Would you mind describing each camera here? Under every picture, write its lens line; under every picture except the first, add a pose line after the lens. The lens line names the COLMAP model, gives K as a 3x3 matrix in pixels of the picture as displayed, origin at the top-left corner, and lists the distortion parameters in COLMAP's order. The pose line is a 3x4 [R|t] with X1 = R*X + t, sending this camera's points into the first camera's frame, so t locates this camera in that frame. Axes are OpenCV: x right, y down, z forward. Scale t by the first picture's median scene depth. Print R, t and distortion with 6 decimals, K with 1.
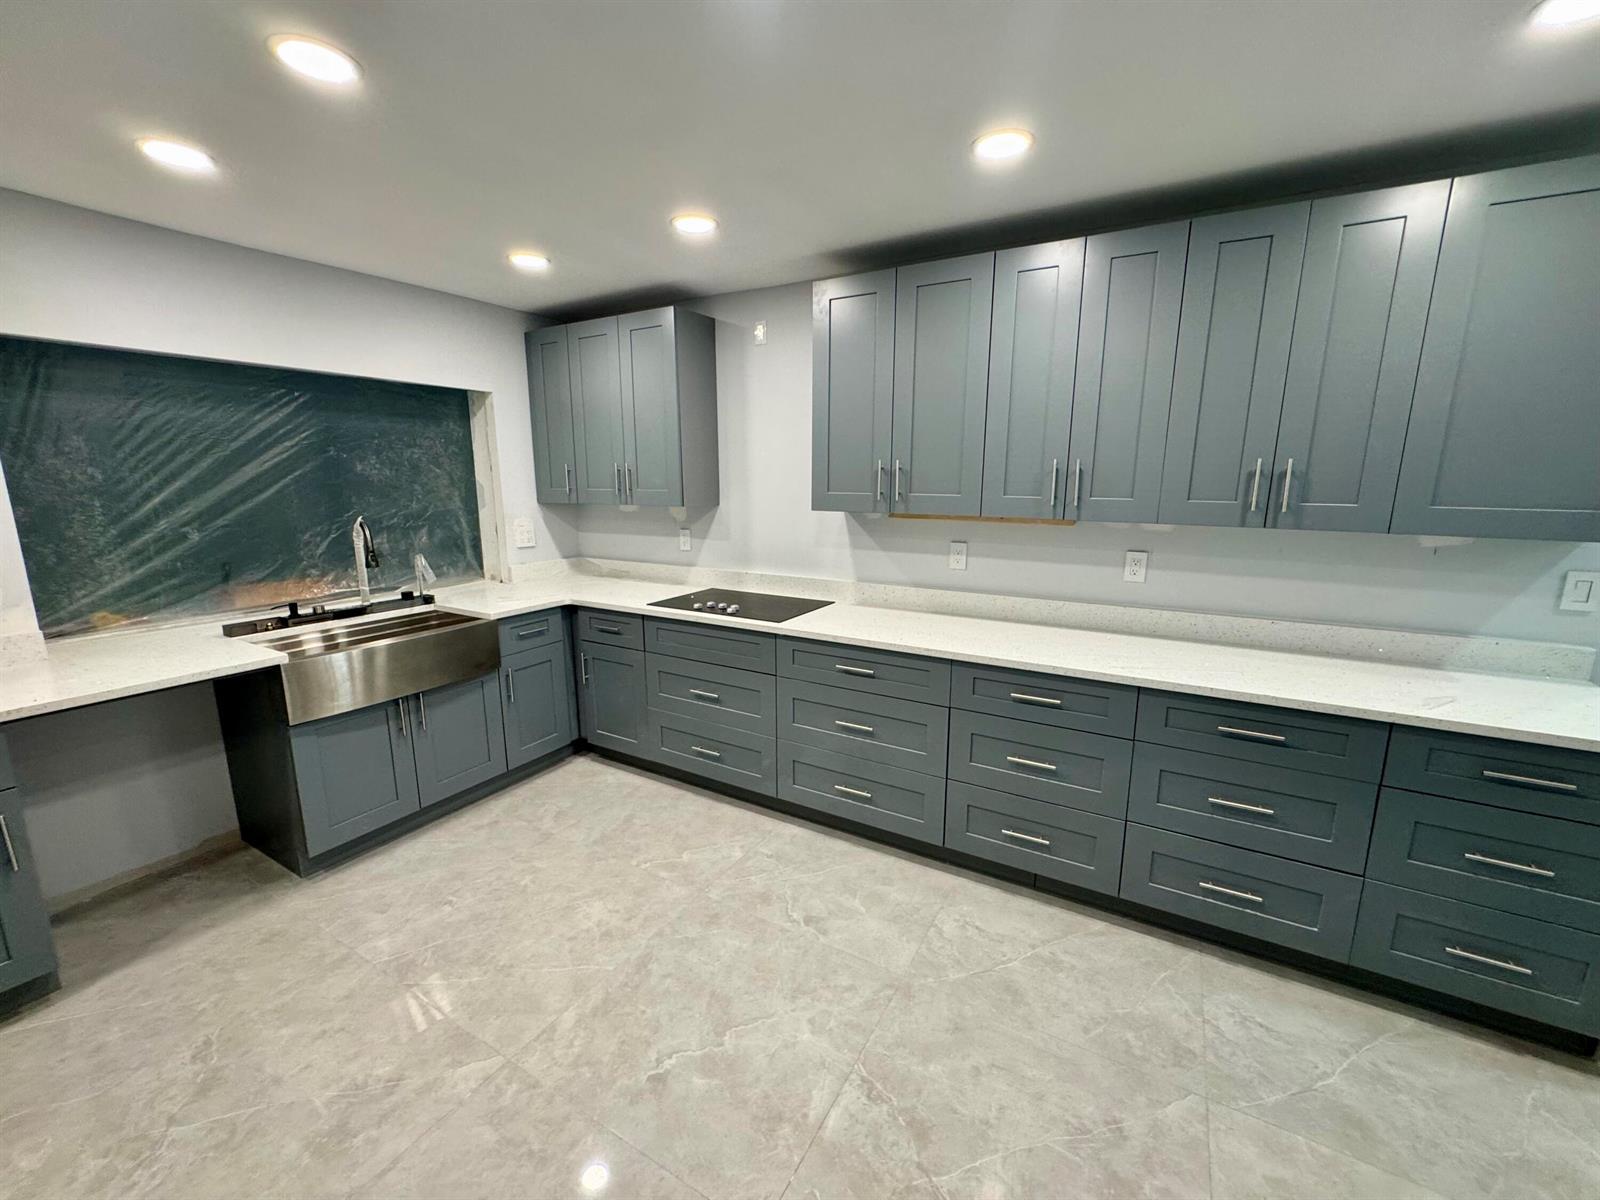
lens RADIAL K [[642.9, 0, 802.2], [0, 642.9, 596.0], [0, 0, 1]] dist [-0.001484, 0.000397]
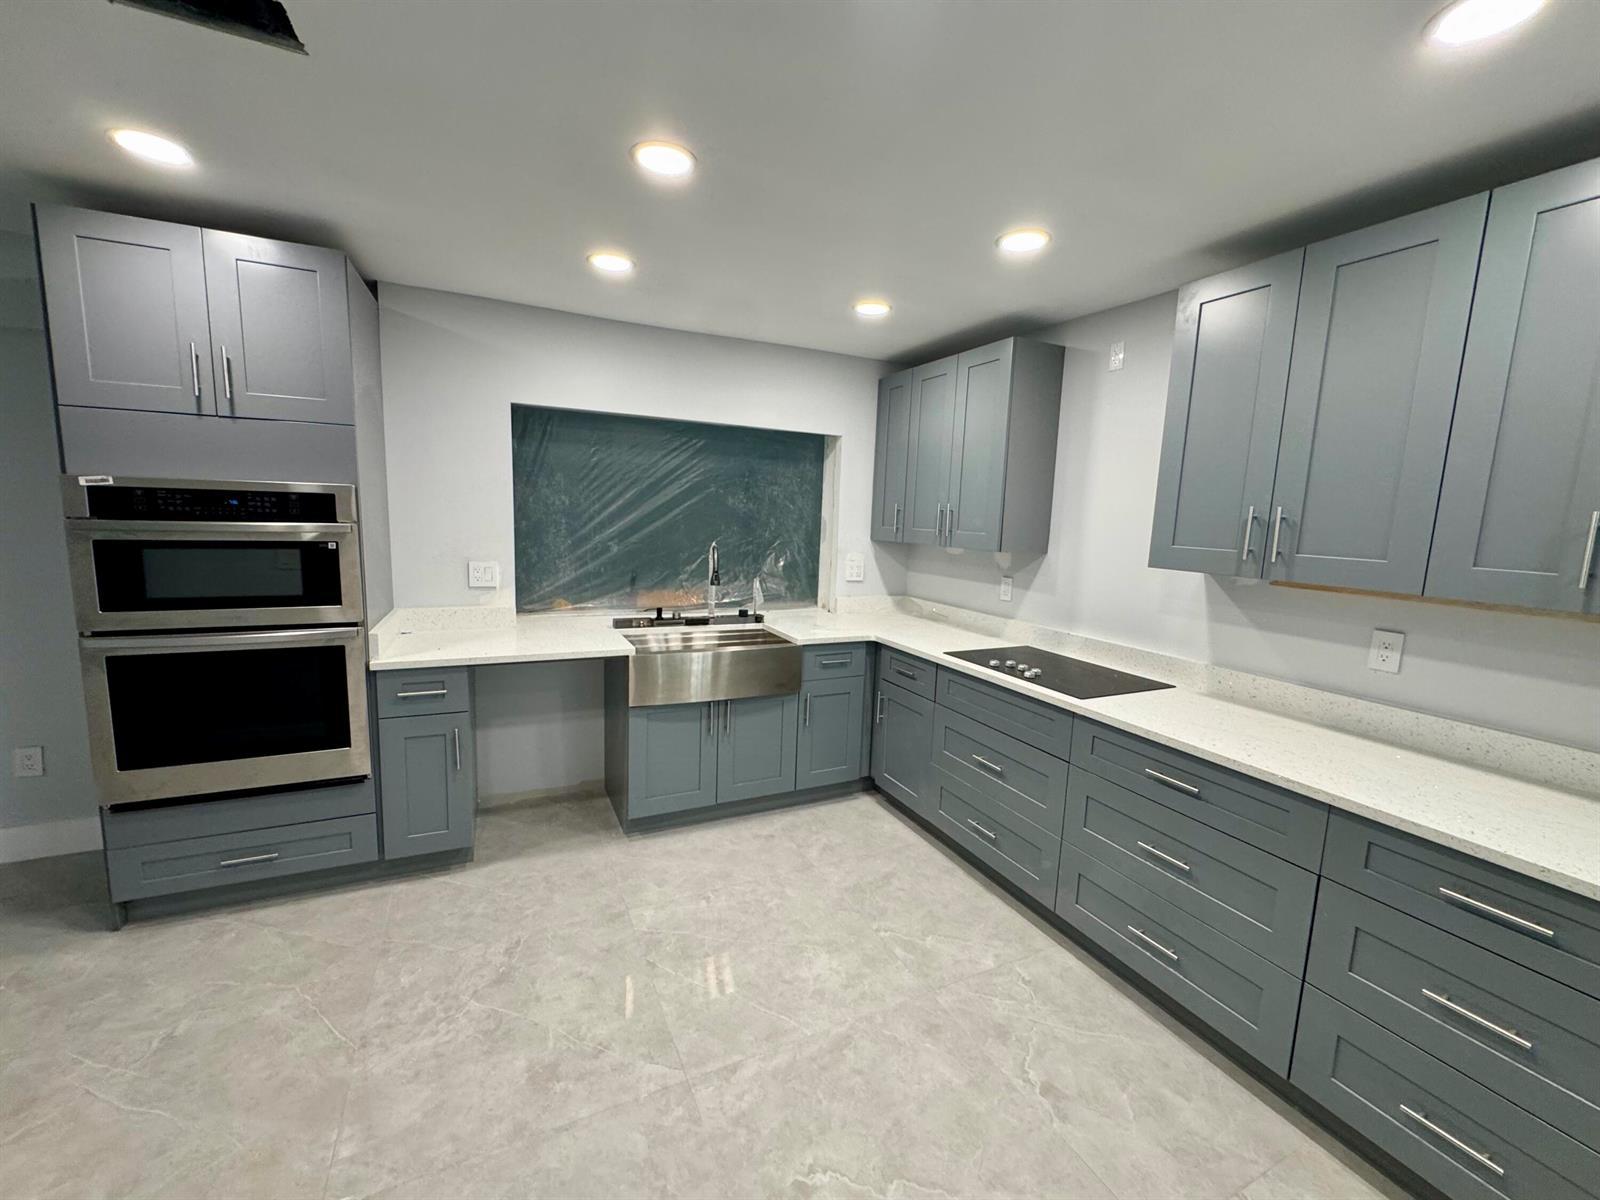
lens RADIAL K [[642.9, 0, 802.2], [0, 642.9, 596.0], [0, 0, 1]] dist [-0.001484, 0.000397]
pose [[0.831623, 0.103973, -0.545520, 0.102468], [-0.141483, 0.989570, -0.027079, -0.016325], [0.537015, 0.099702, 0.837660, 0.112149]]
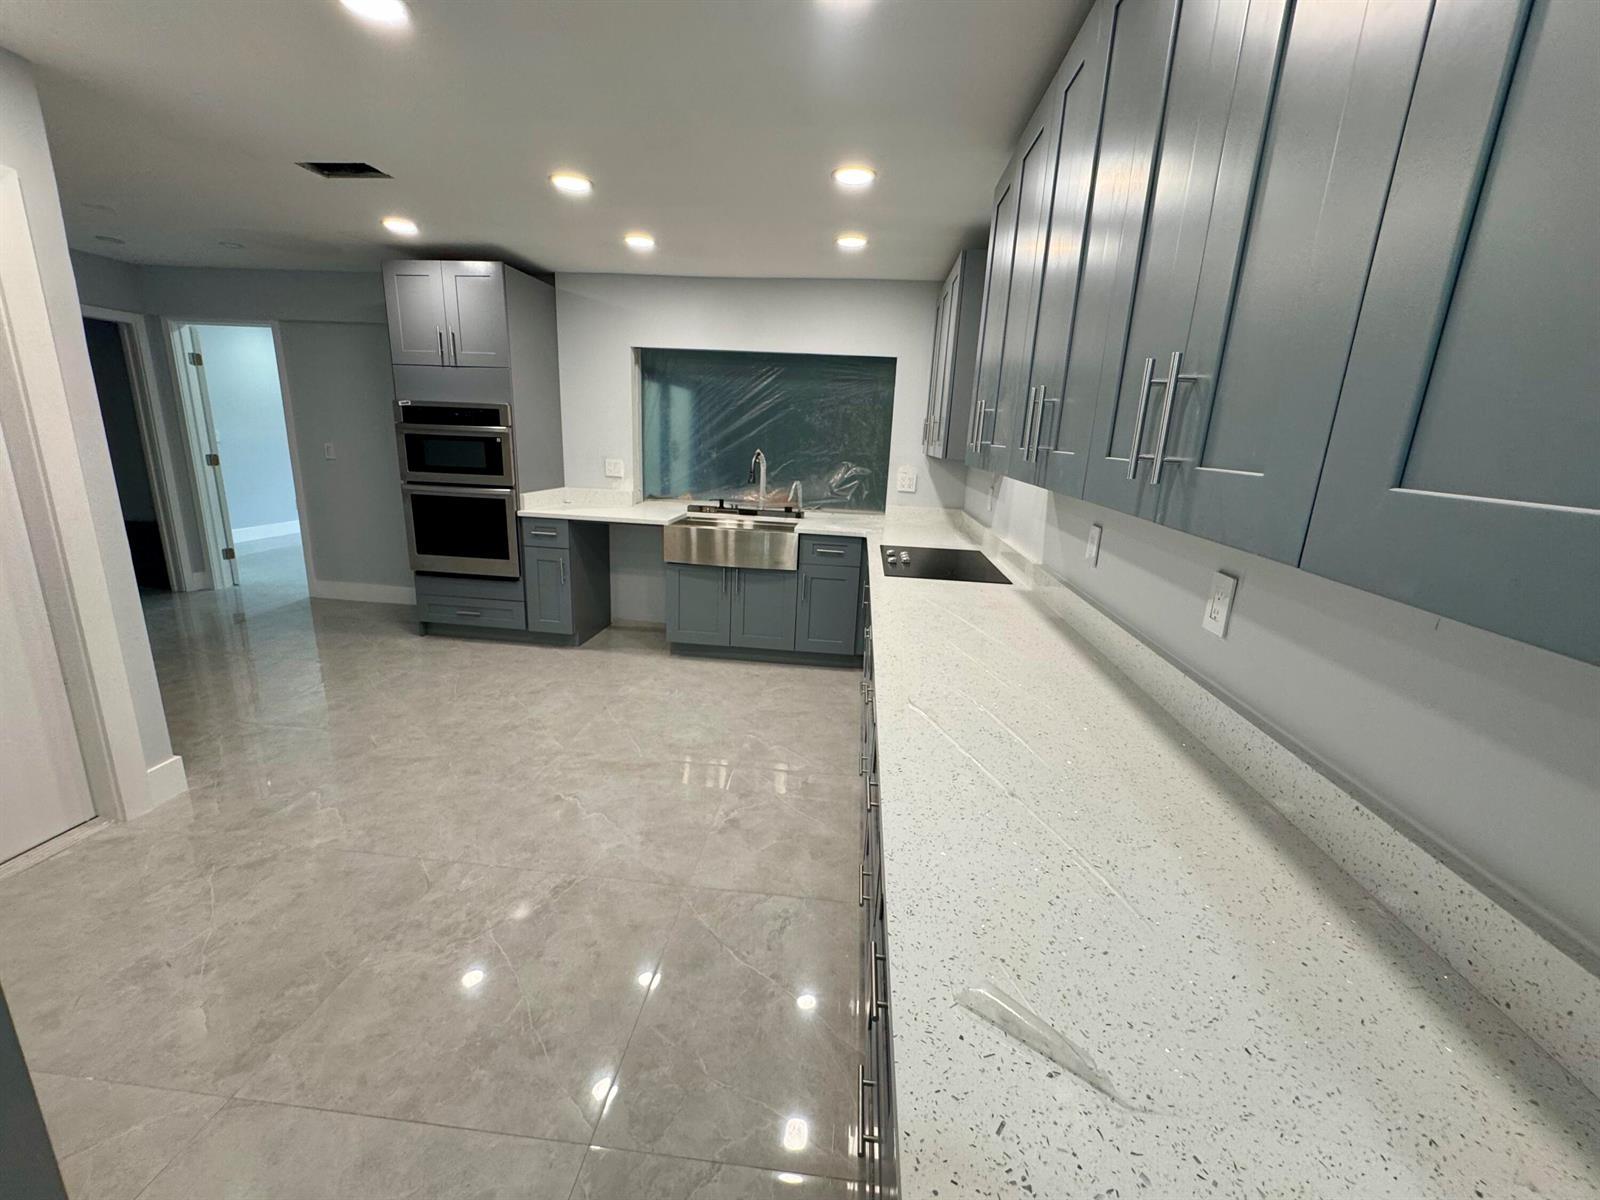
lens RADIAL K [[642.9, 0, 802.2], [0, 642.9, 596.0], [0, 0, 1]] dist [-0.001484, 0.000397]
pose [[0.422362, 0.240453, -0.873952, 0.769844], [-0.214533, 0.963296, 0.161356, -0.058940], [0.880674, 0.119341, 0.458445, 0.457376]]
